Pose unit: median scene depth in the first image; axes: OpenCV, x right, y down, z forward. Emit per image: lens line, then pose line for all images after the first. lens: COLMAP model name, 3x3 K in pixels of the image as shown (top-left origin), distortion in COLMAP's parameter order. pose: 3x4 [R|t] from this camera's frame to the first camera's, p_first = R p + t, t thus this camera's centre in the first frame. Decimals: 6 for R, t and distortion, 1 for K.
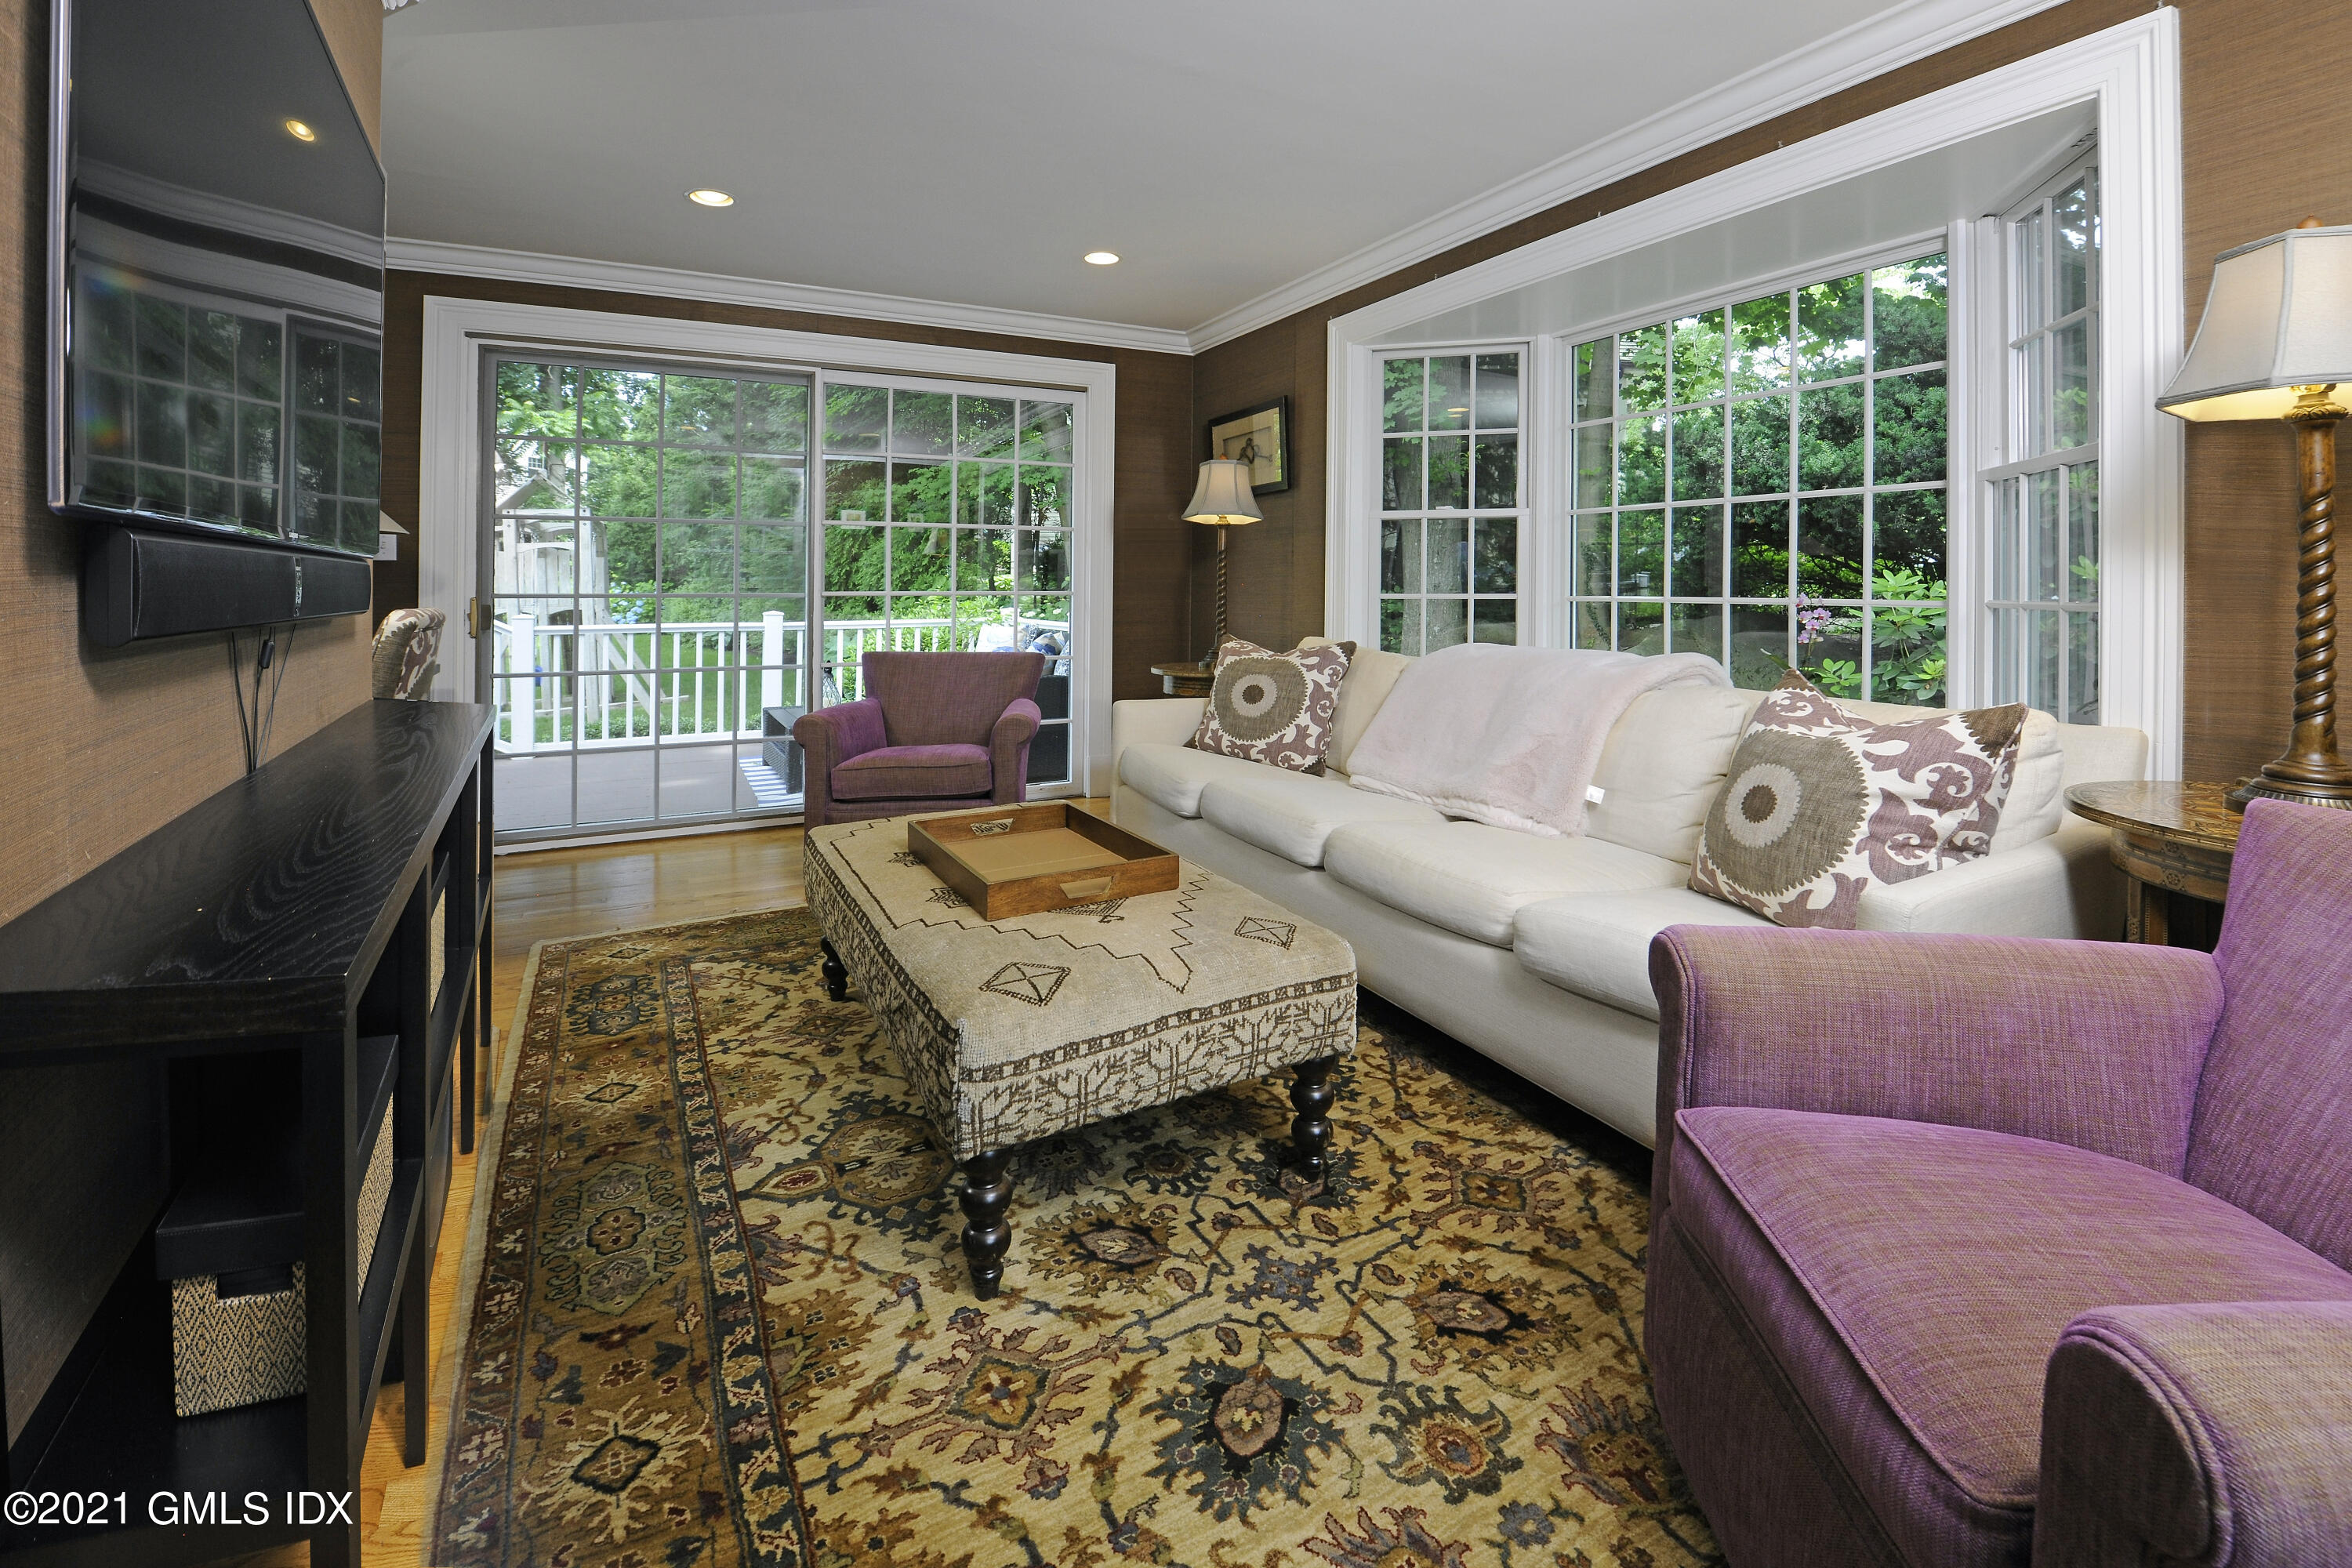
lens RADIAL K [[945.4, 0, 1053.9], [0, 945.4, 578.1], [0, 0, 1]] dist [-0.007404, -0.000460]
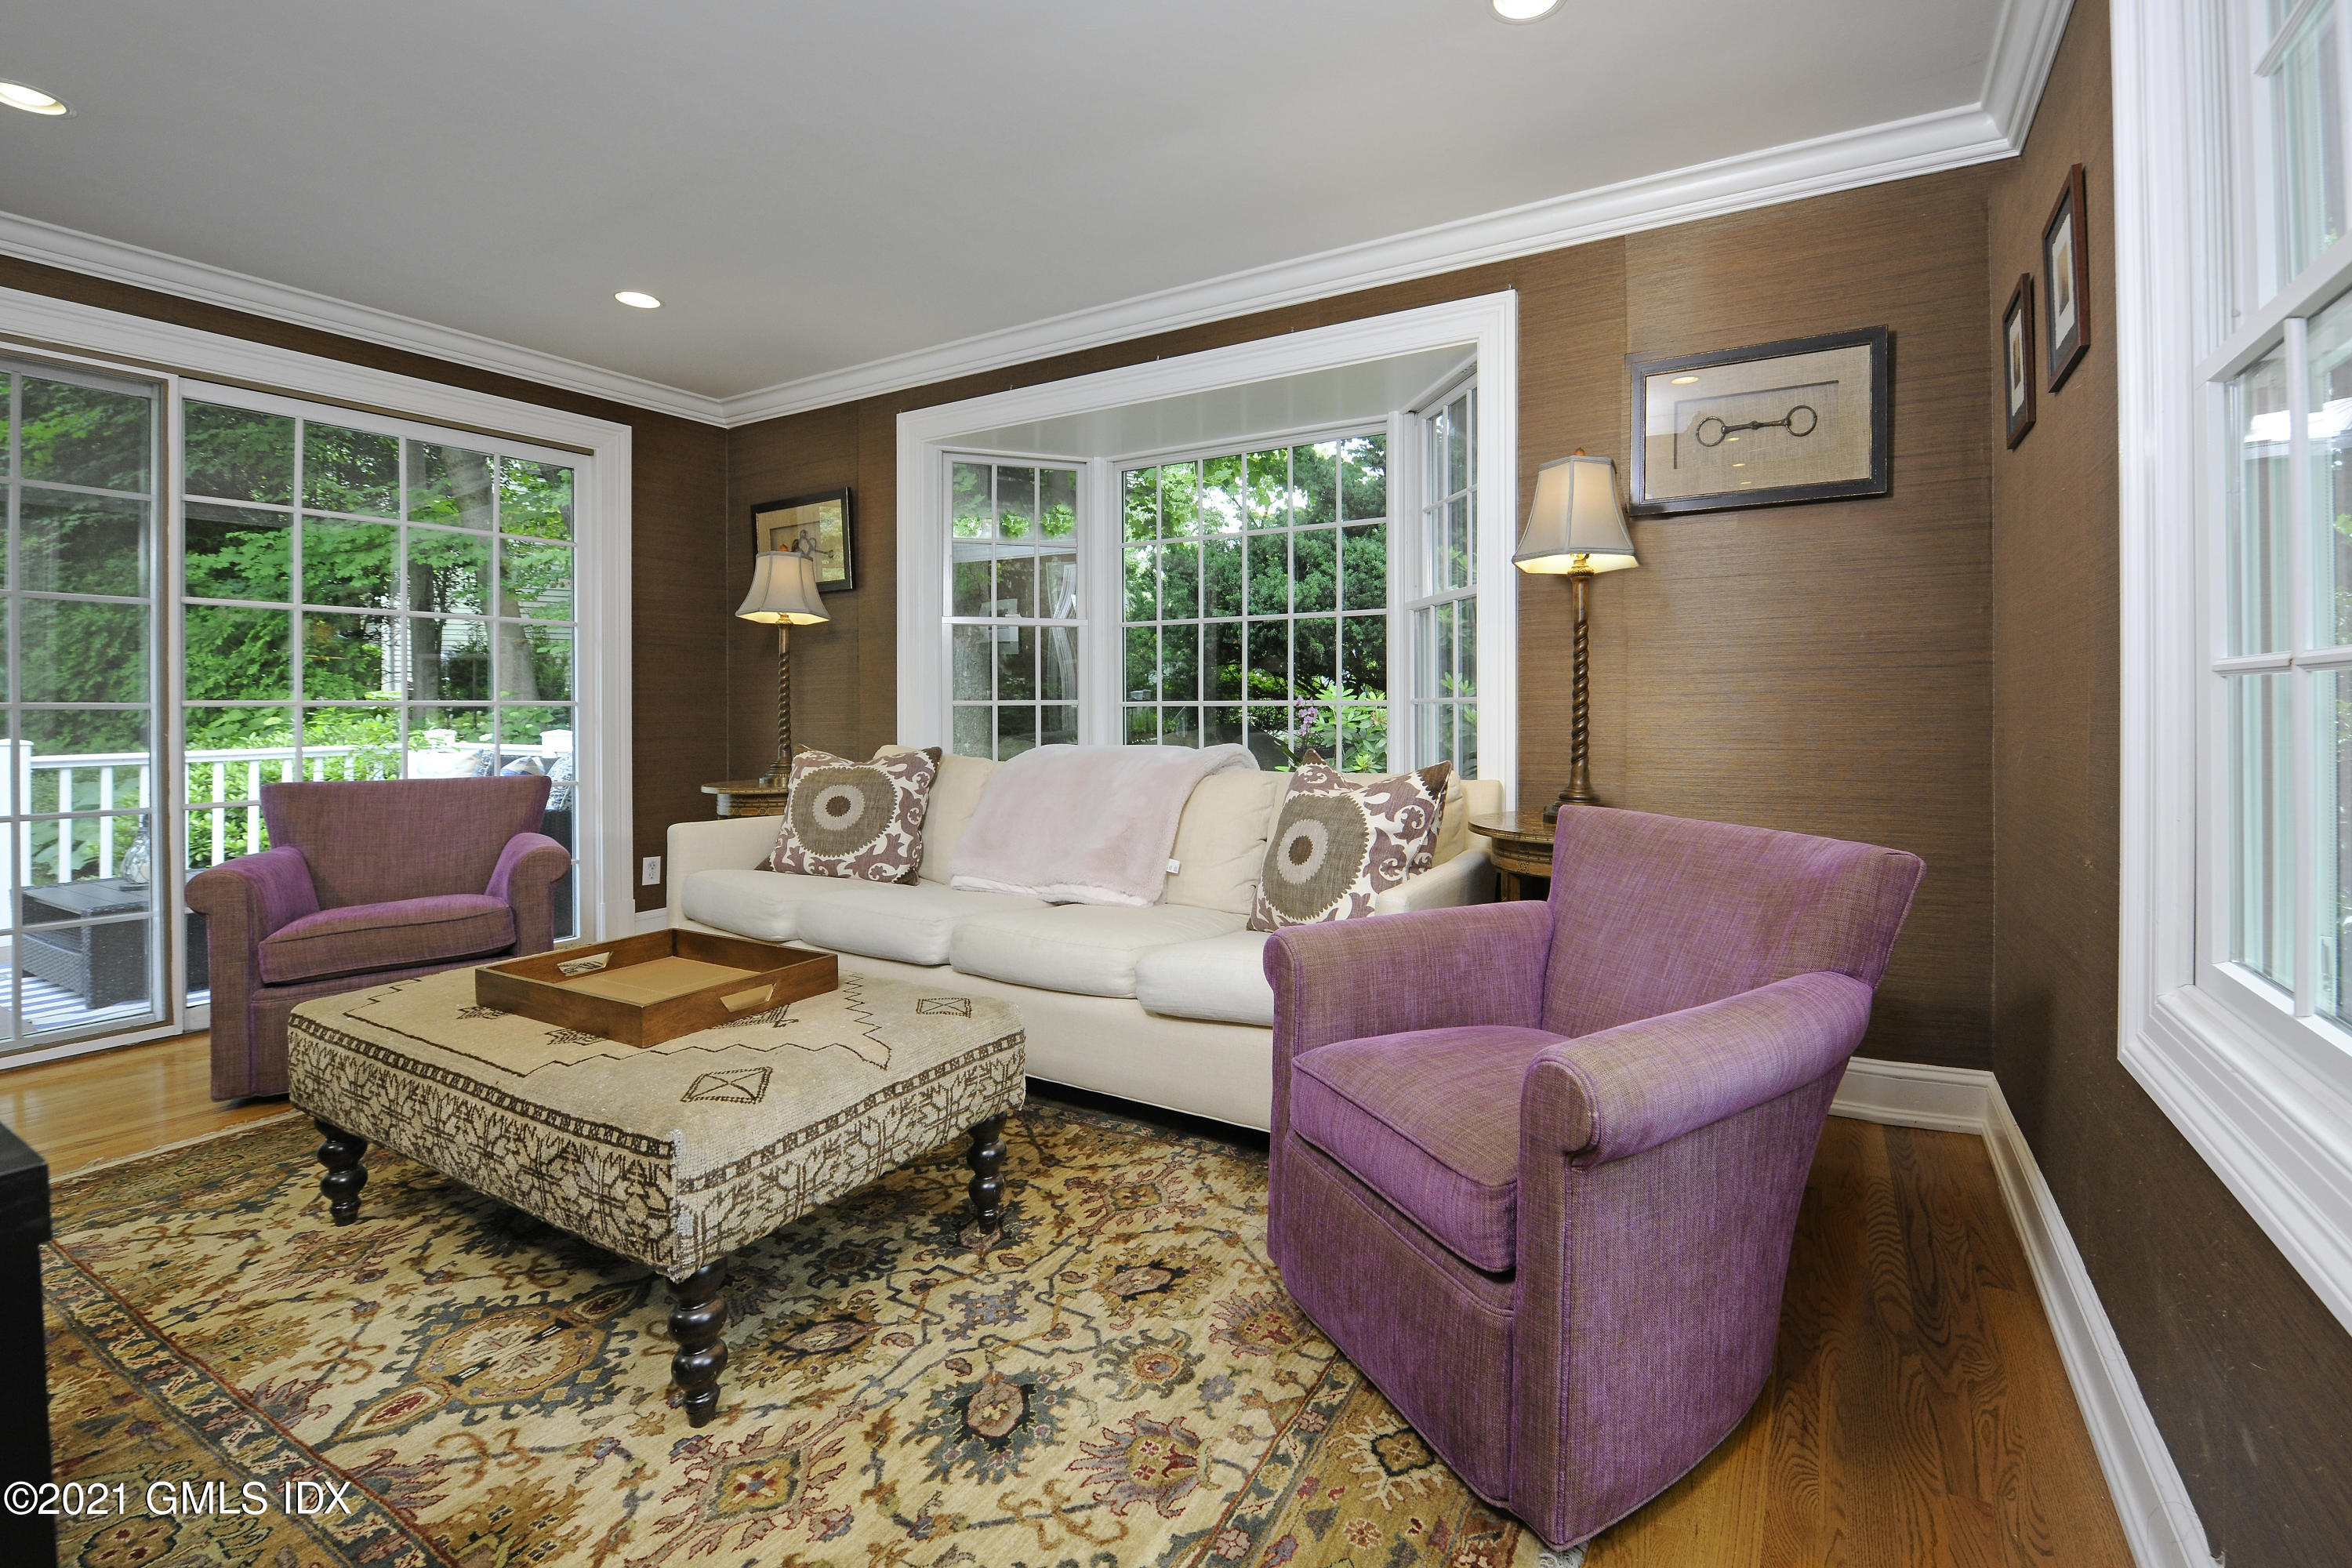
lens RADIAL K [[1064.0, 0, 1178.2], [0, 1064.0, 691.9], [0, 0, 1]] dist [-0.011817, -0.001609]
pose [[0.824948, 0.003077, 0.565200, -0.241849], [-0.000243, 0.999987, -0.005089, 0.036853], [-0.565208, 0.004061, 0.824938, -0.118031]]
